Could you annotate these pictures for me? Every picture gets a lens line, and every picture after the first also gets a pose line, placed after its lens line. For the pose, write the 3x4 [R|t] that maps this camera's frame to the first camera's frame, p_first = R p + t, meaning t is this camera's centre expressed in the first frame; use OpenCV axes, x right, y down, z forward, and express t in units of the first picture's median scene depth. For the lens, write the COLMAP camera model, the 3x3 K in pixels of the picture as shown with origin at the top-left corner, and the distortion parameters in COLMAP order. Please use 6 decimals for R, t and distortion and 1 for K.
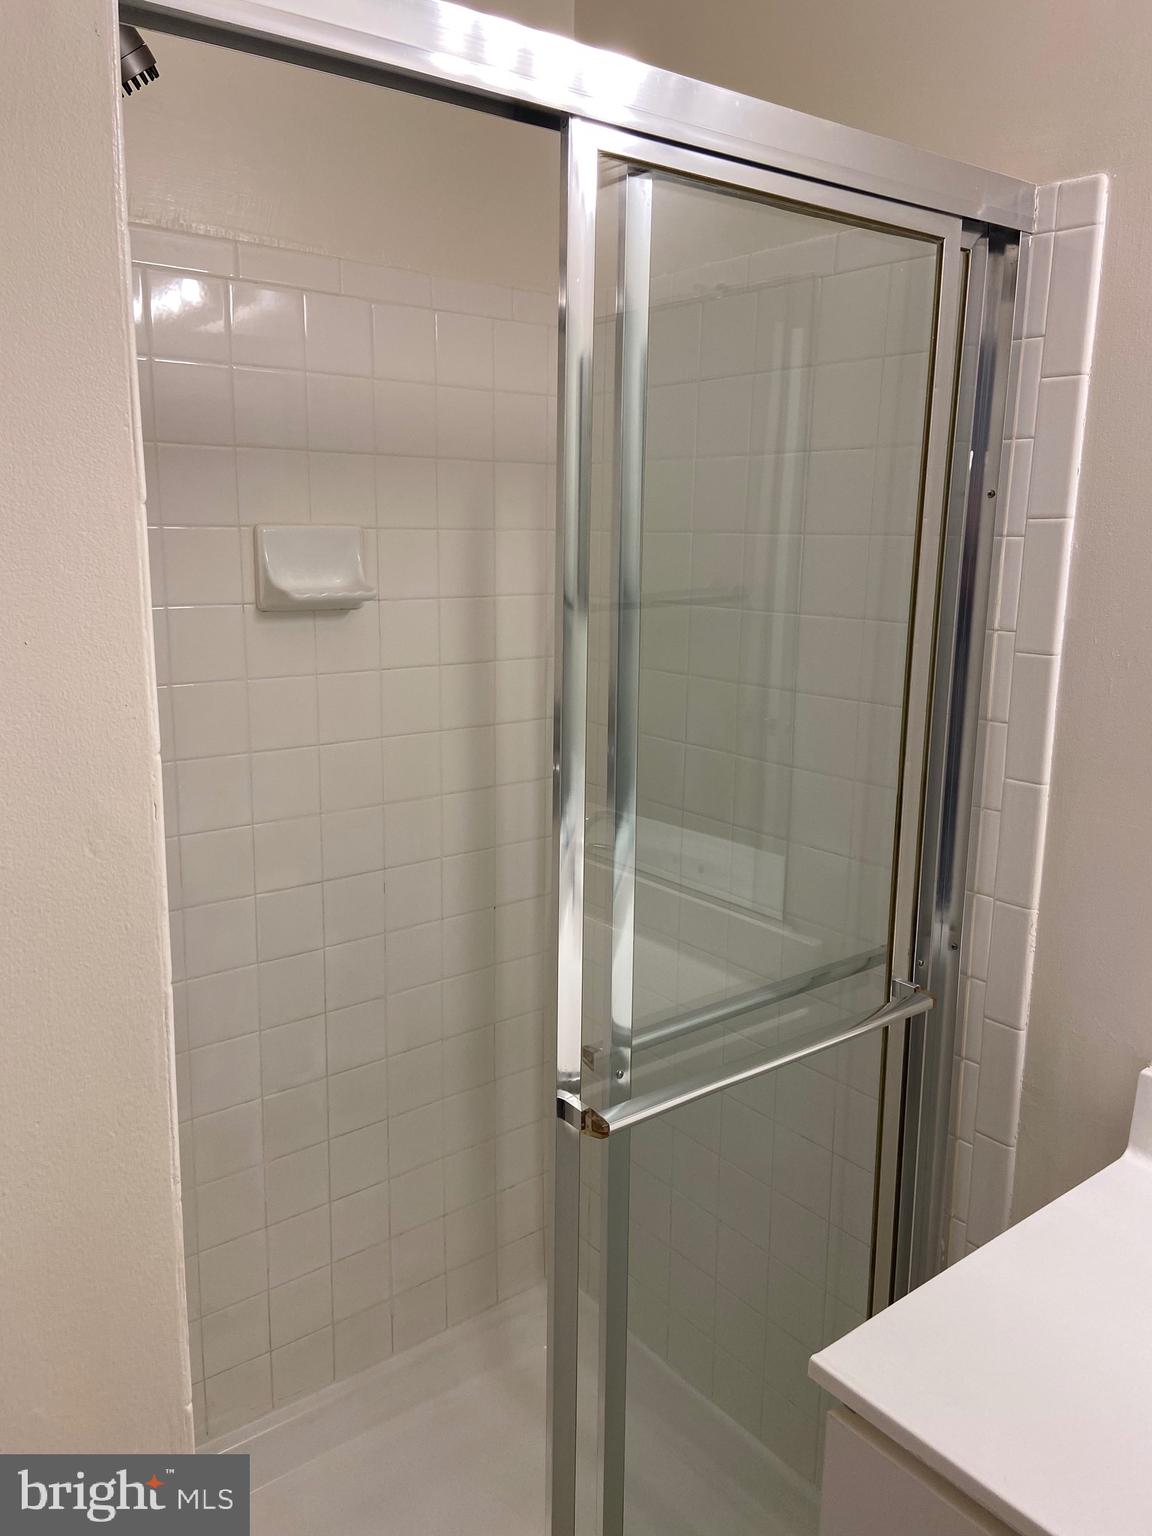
lens RADIAL K [[1152.1, 0, 568.1], [0, 1152.1, 766.4], [0, 0, 1]] dist [0.095896, -0.110141]
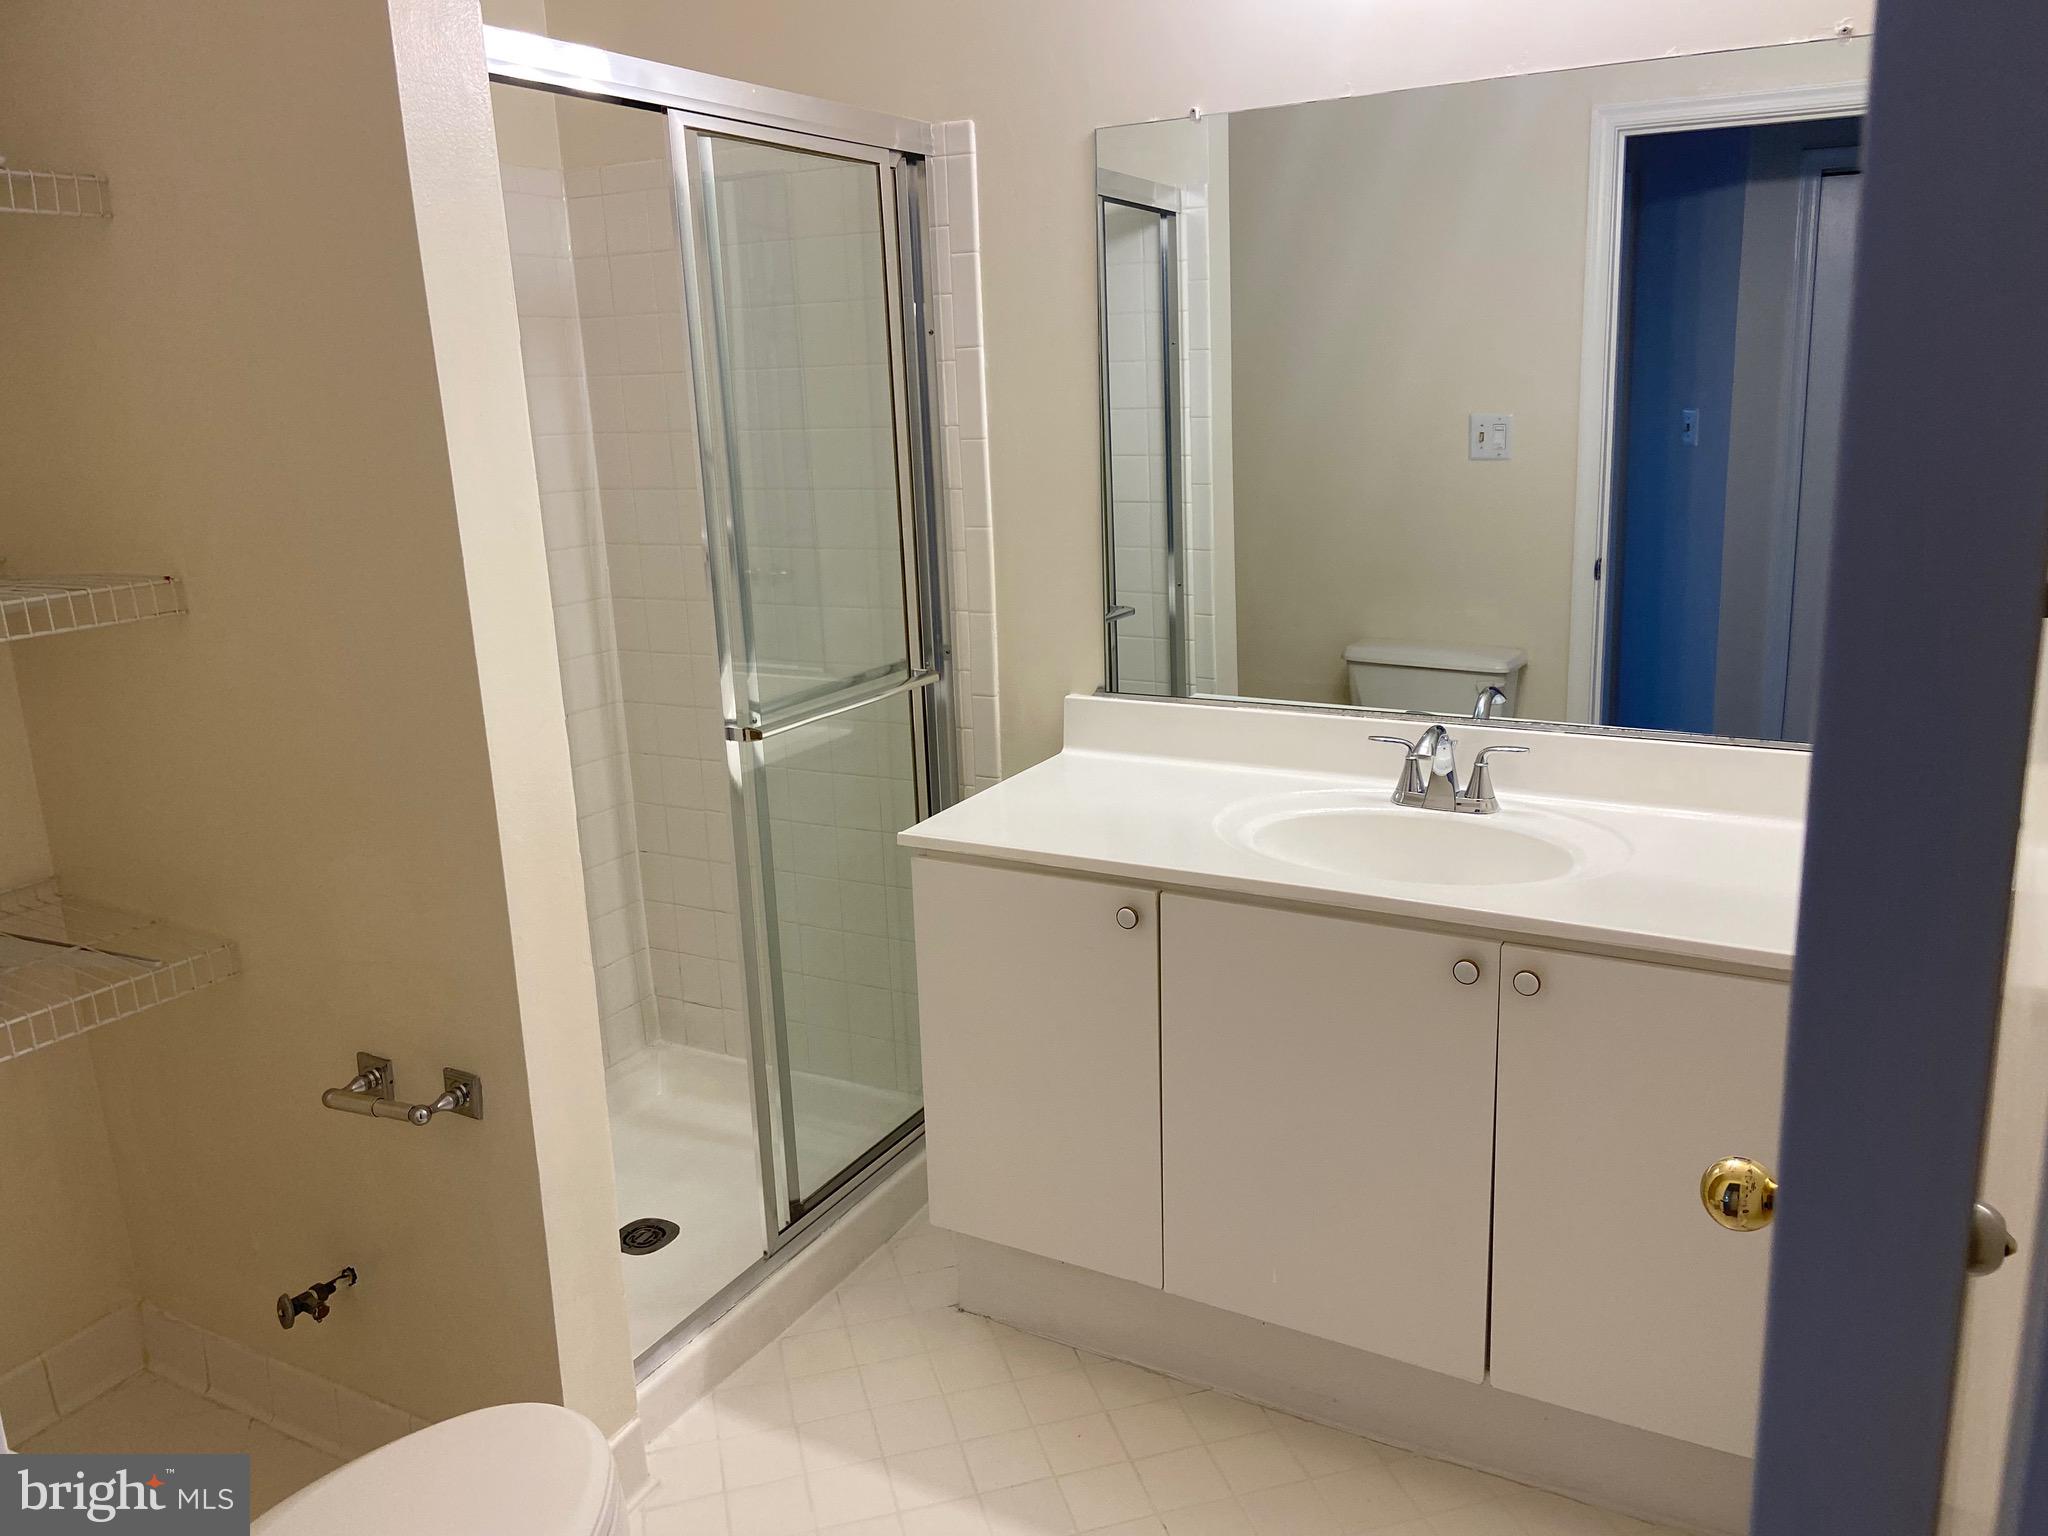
lens RADIAL K [[1536.2, 0, 1036.4], [0, 1536.2, 768.1], [0, 0, 1]] dist [0.095896, -0.110141]
pose [[0.919516, -0.131059, 0.370559, -0.323319], [0.122039, 0.991374, 0.047797, 0.244793], [-0.373626, 0.001272, 0.927578, -0.894521]]
